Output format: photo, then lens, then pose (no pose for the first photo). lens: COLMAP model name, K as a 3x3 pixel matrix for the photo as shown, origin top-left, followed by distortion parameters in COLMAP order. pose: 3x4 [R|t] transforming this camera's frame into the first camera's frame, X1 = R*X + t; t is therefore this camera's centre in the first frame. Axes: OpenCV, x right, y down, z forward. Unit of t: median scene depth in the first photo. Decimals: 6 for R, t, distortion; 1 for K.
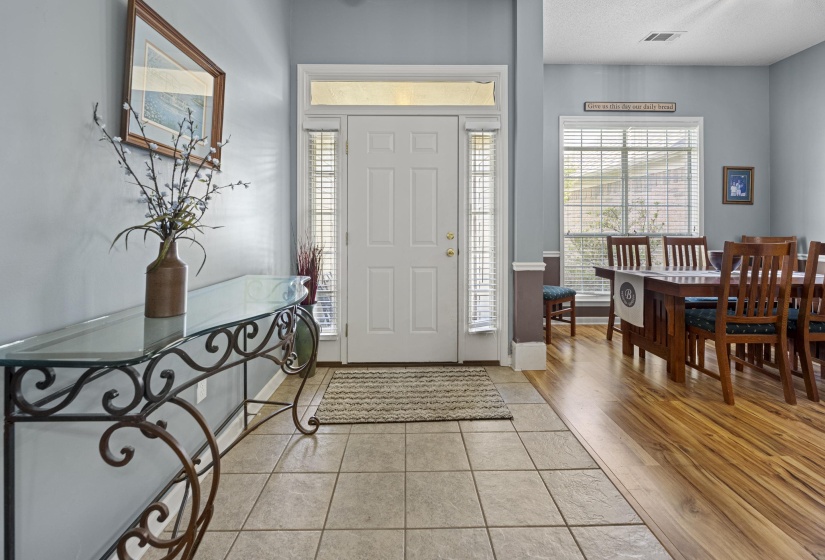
lens RADIAL K [[343.9, 0, 408.5], [0, 343.9, 226.3], [0, 0, 1]] dist [-0.001427, 0.000162]
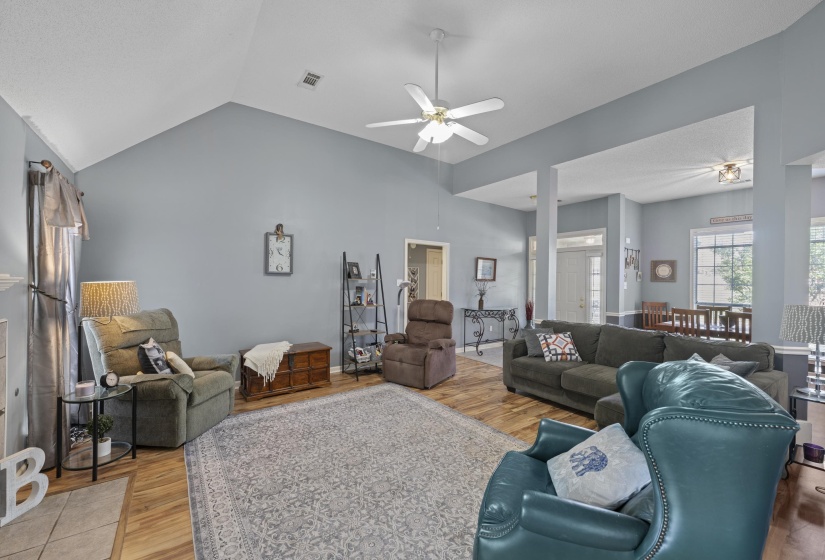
lens RADIAL K [[343.9, 0, 411.7], [0, 343.9, 281.8], [0, 0, 1]] dist [-0.001427, 0.000162]
pose [[0.583169, 0.006843, -0.812322, 1.144507], [-0.013428, 0.999909, -0.001216, -0.063640], [0.812240, 0.011617, 0.583208, -1.159661]]
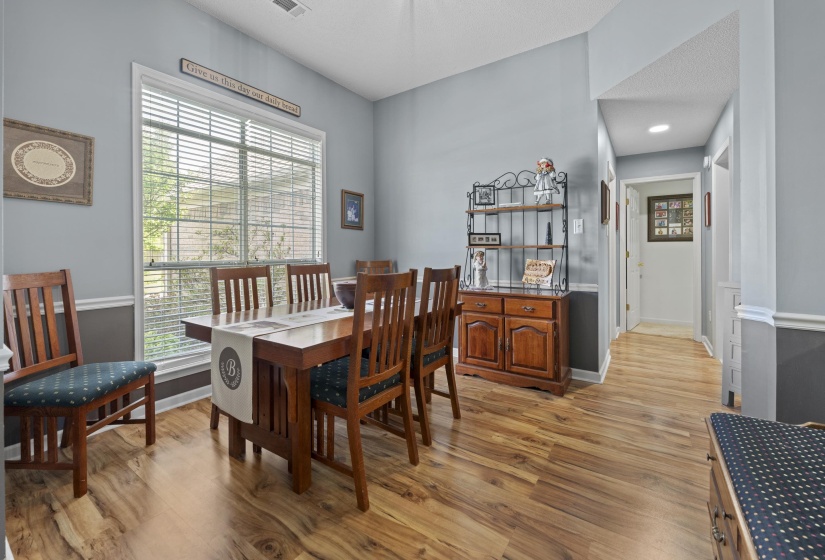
lens RADIAL K [[343.9, 0, 417.1], [0, 343.9, 252.1], [0, 0, 1]] dist [-0.001427, 0.000162]
pose [[0.556305, -0.004532, 0.830966, 0.256724], [0.002703, 0.999990, 0.003645, 0.000004], [-0.830974, 0.000218, 0.556312, 0.319699]]
